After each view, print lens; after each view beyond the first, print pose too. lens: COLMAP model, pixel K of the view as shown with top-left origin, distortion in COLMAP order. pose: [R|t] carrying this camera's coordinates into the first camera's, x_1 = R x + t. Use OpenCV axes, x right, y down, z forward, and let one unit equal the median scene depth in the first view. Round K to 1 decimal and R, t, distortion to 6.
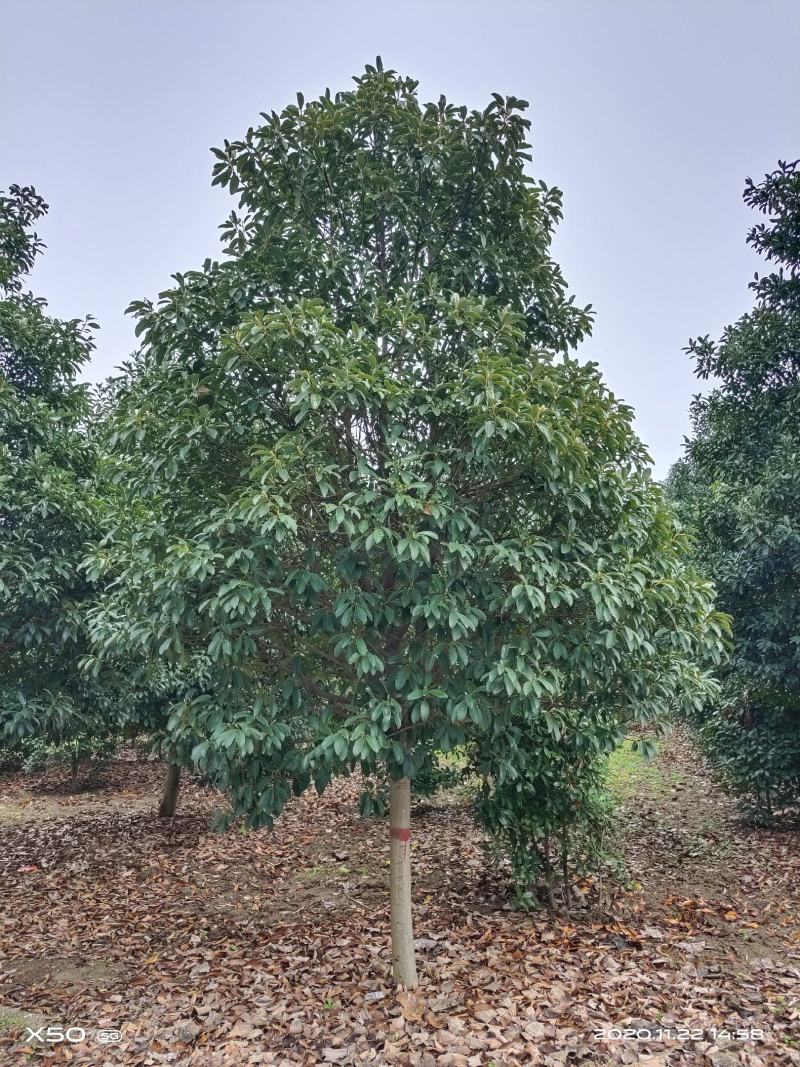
lens RADIAL K [[783.9, 0, 399.4], [0, 783.9, 536.5], [0, 0, 1]] dist [0.031707, -0.001583]
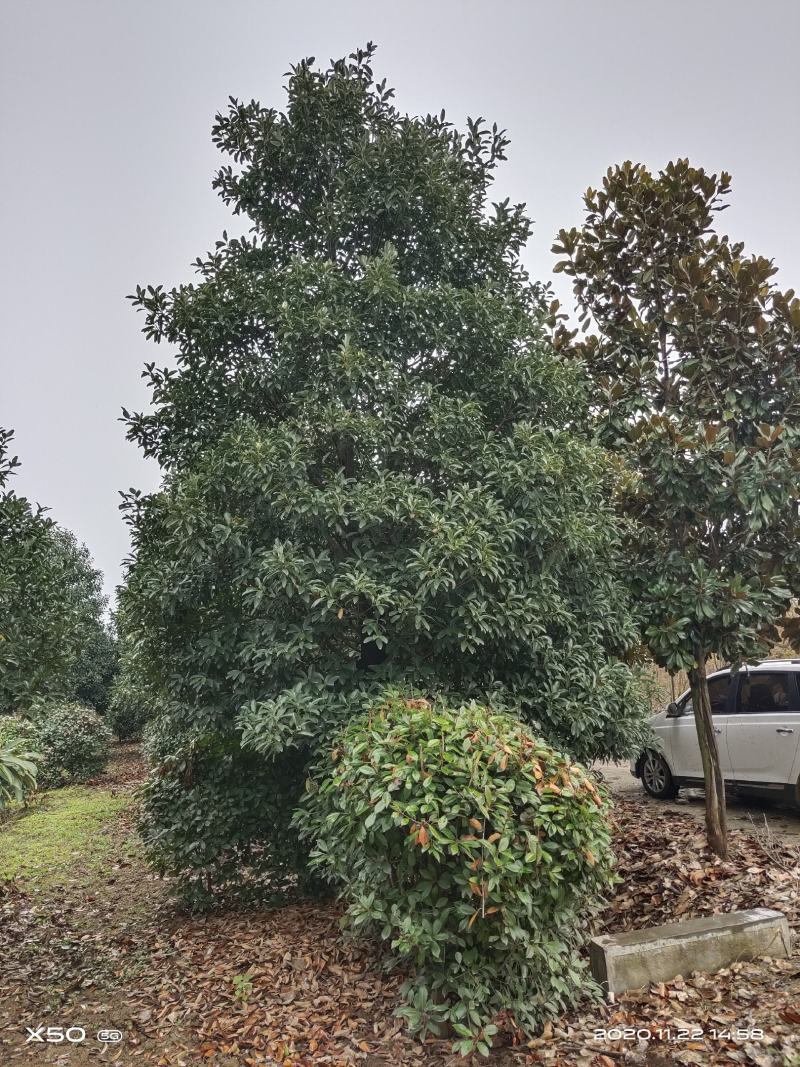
lens RADIAL K [[783.9, 0, 399.4], [0, 783.9, 534.2], [0, 0, 1]] dist [0.031707, -0.001583]
pose [[0.837614, 0.059984, 0.542960, 0.177245], [-0.035051, 0.997806, -0.056161, 0.026246], [-0.545137, 0.028010, 0.837879, 0.218530]]
